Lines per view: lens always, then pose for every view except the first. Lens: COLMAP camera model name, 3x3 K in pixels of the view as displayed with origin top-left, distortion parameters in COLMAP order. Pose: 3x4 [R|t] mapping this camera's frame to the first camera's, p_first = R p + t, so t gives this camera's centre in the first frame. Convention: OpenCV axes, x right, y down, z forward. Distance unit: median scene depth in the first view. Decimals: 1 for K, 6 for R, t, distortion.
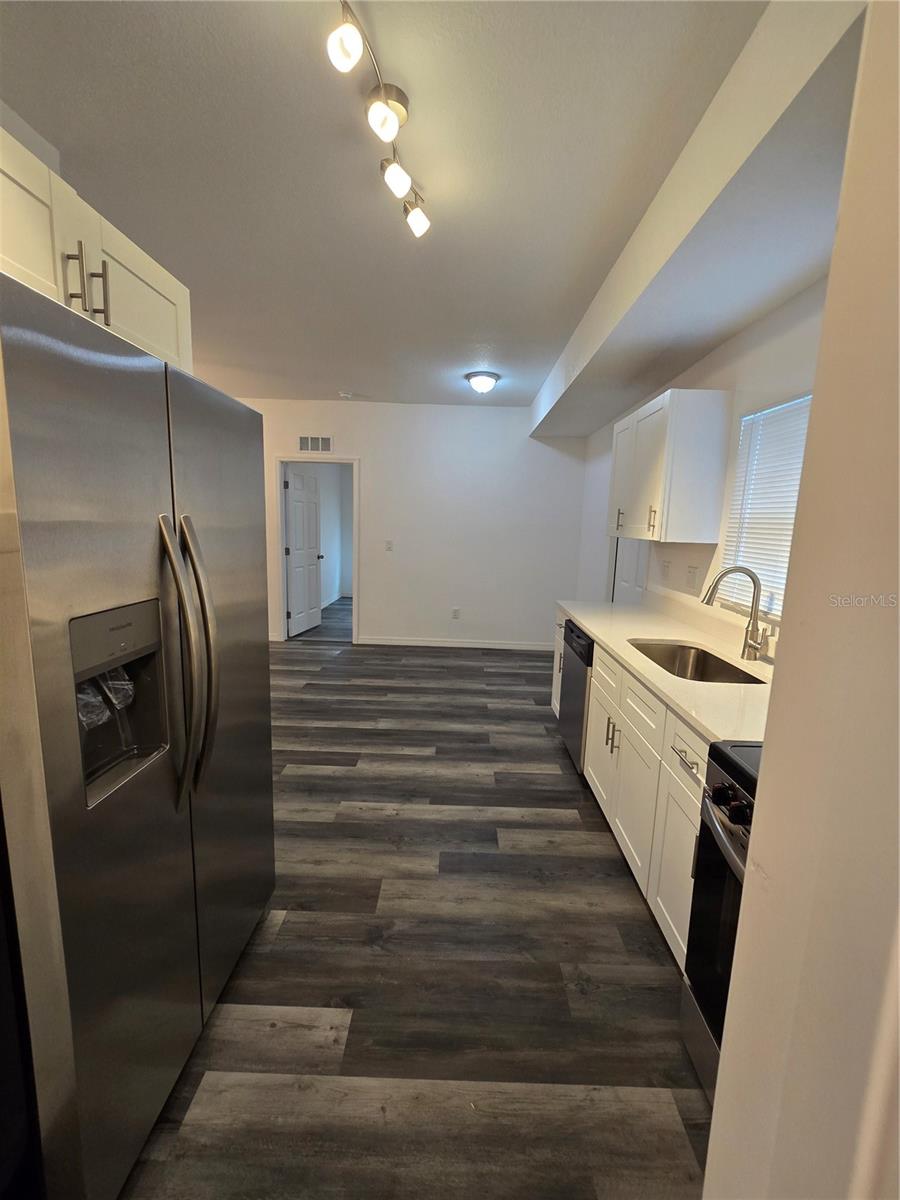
lens RADIAL K [[490.4, 0, 455.0], [0, 490.4, 596.2], [0, 0, 1]] dist [-0.005150, 0.000570]
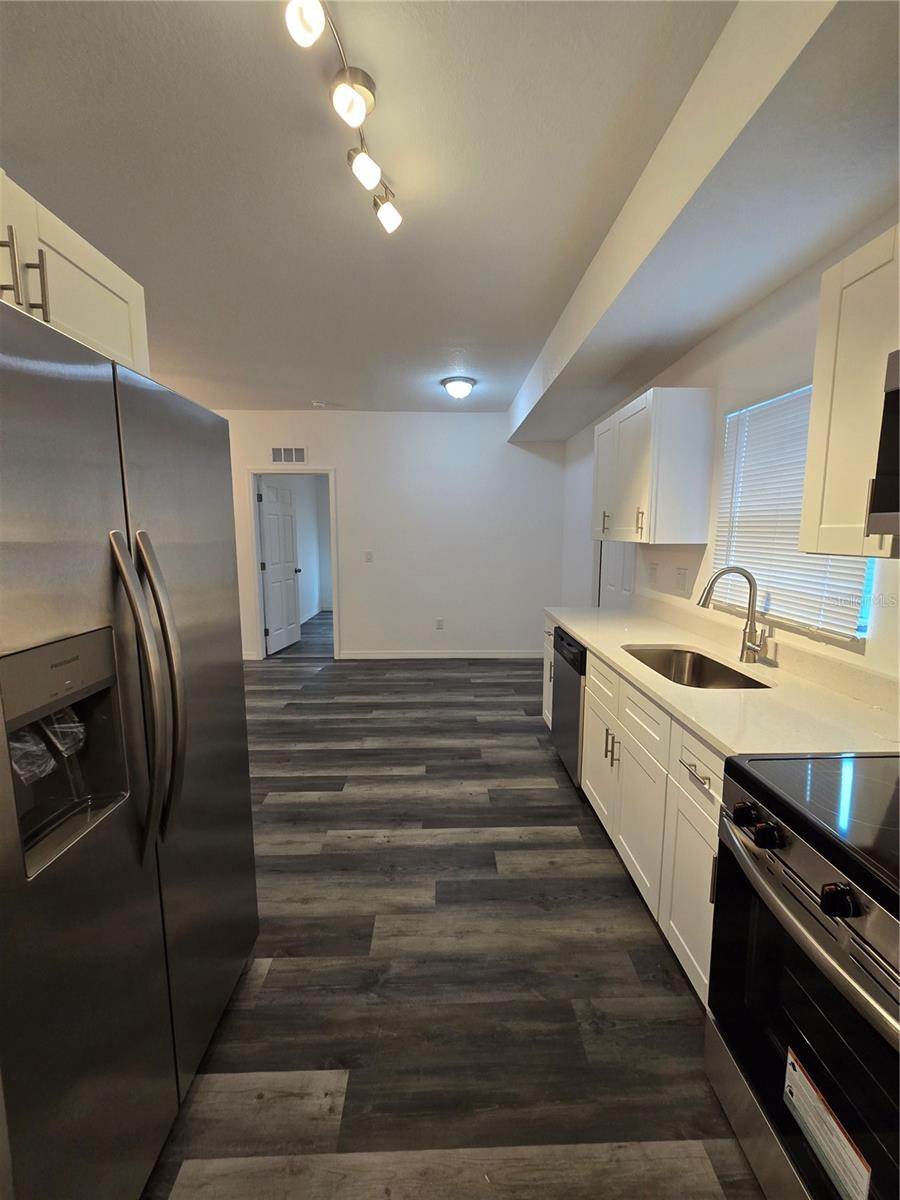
lens RADIAL K [[490.4, 0, 453.1], [0, 490.4, 597.3], [0, 0, 1]] dist [-0.005150, 0.000570]
pose [[0.998701, -0.036209, 0.035844, -0.012856], [0.036731, 0.999227, -0.013993, -0.007626], [-0.035310, 0.015291, 0.999259, 0.057469]]
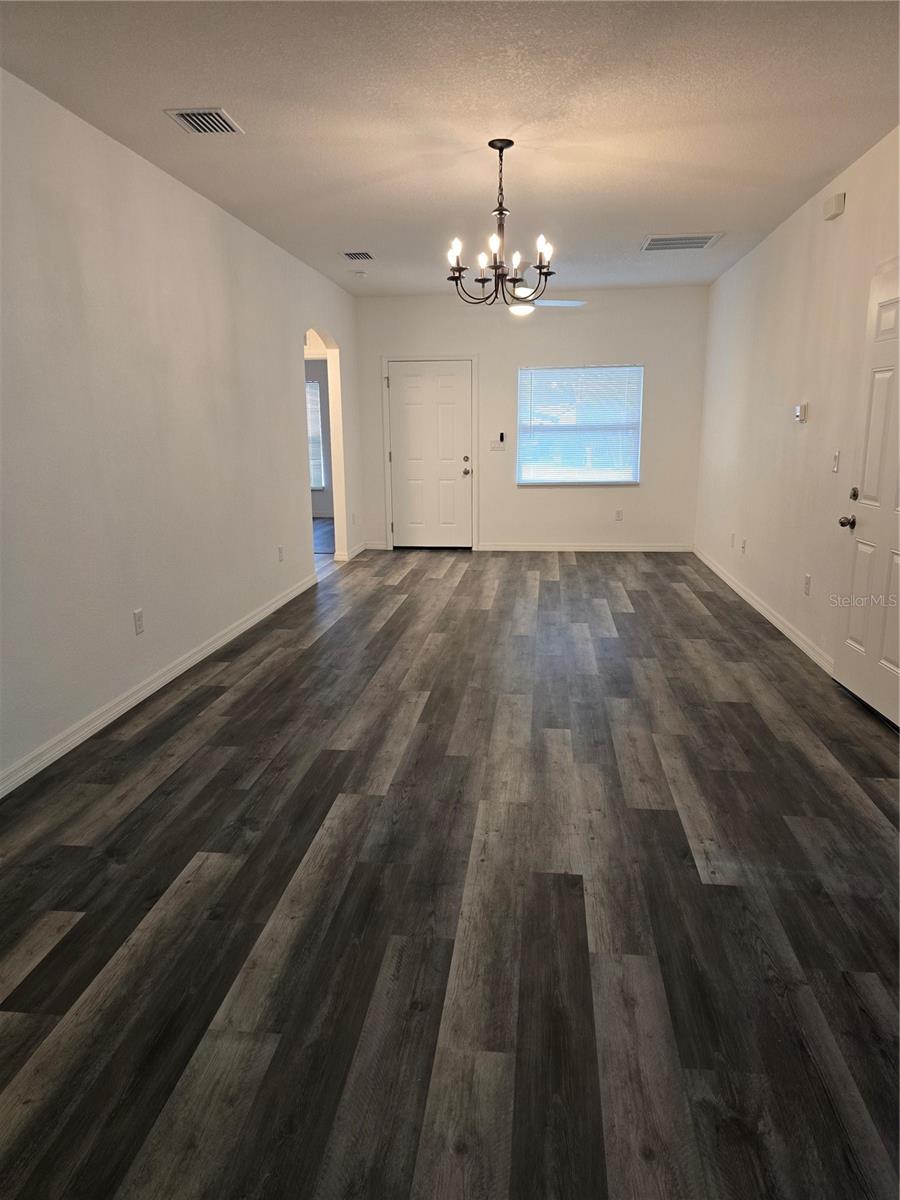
lens RADIAL K [[802.3, 0, 449.6], [0, 802.3, 598.0], [0, 0, 1]] dist [0.064880, -0.062101]
pose [[-0.103862, 0.179765, -0.978211, 0.510015], [-0.146102, 0.970103, 0.193788, -0.245216], [0.983802, 0.163046, -0.074493, 1.919345]]
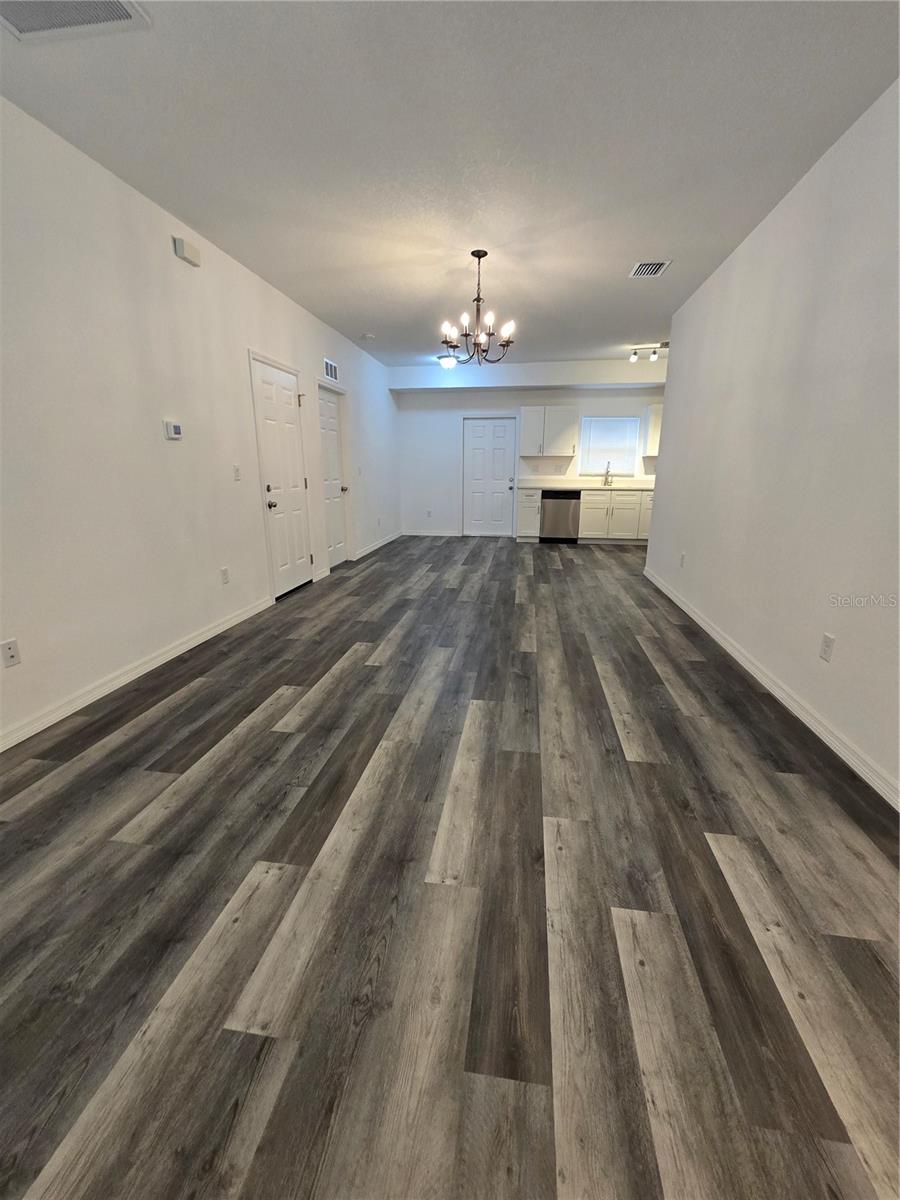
lens RADIAL K [[490.4, 0, 449.6], [0, 490.4, 606.0], [0, 0, 1]] dist [-0.005150, 0.000570]
pose [[0.138515, -0.302154, 0.943142, -3.558019], [0.154078, 0.947301, 0.280858, -0.248036], [-0.978301, 0.106414, 0.177771, 1.654338]]
